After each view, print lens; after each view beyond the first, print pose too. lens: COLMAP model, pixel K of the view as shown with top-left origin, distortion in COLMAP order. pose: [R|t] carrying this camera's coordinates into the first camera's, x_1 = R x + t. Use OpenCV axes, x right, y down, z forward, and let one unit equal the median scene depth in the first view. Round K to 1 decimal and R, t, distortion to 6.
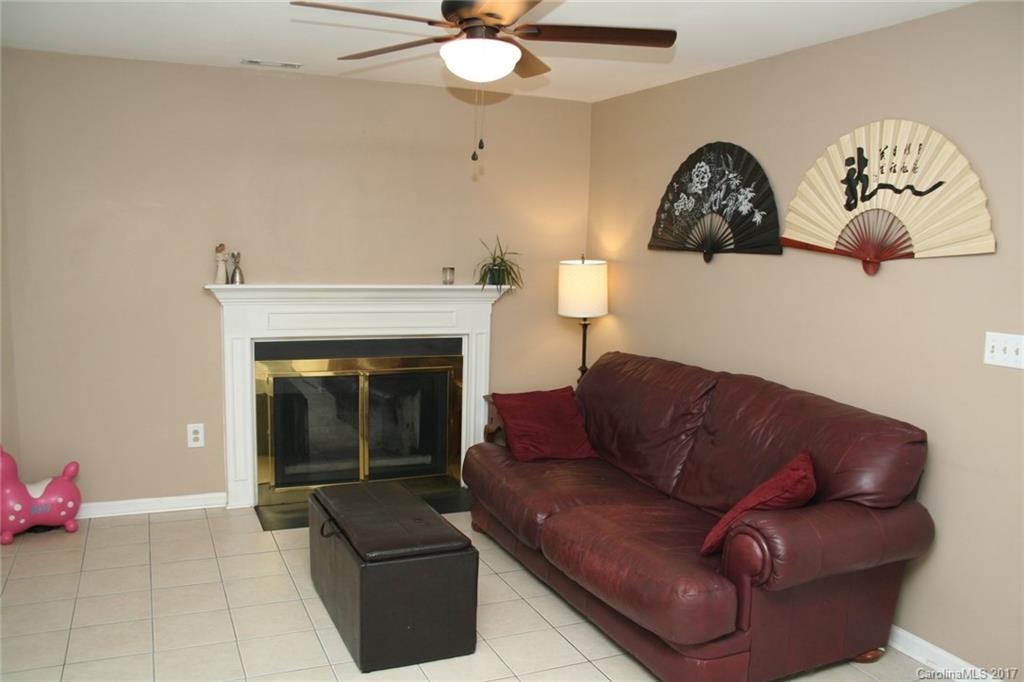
lens RADIAL K [[855.6, 0, 516.8], [0, 855.6, 357.9], [0, 0, 1]] dist [-0.140564, 0.125487]
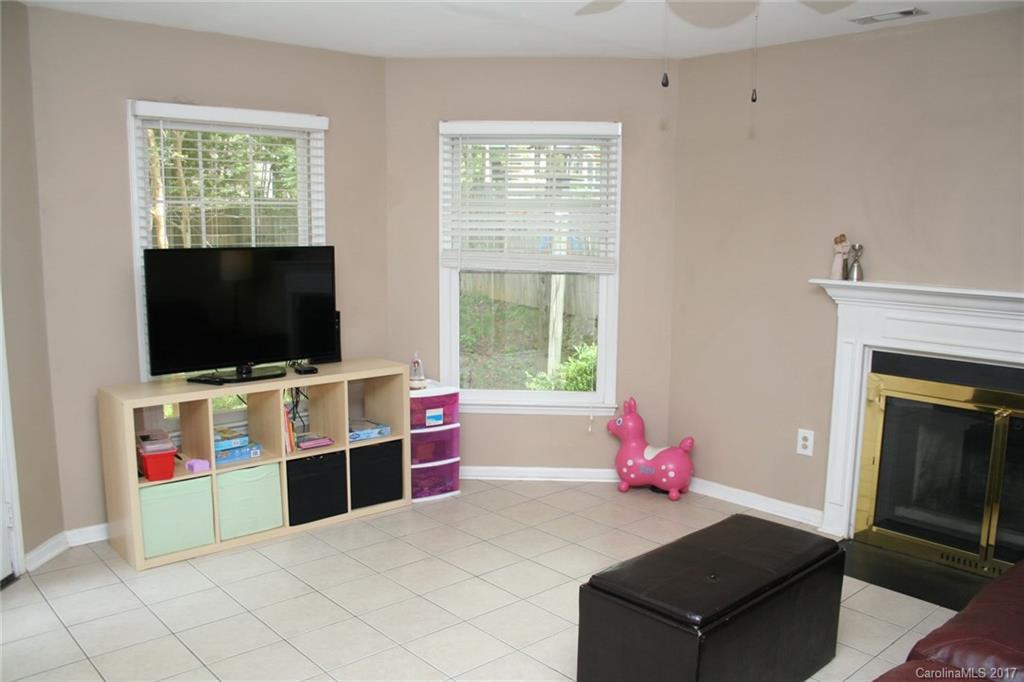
lens RADIAL K [[855.6, 0, 516.8], [0, 855.6, 357.9], [0, 0, 1]] dist [-0.140564, 0.125487]
pose [[0.318722, 0.123077, -0.939824, 0.381475], [-0.136539, 0.987154, 0.082971, -0.033259], [0.937962, 0.101878, 0.331433, 0.394802]]
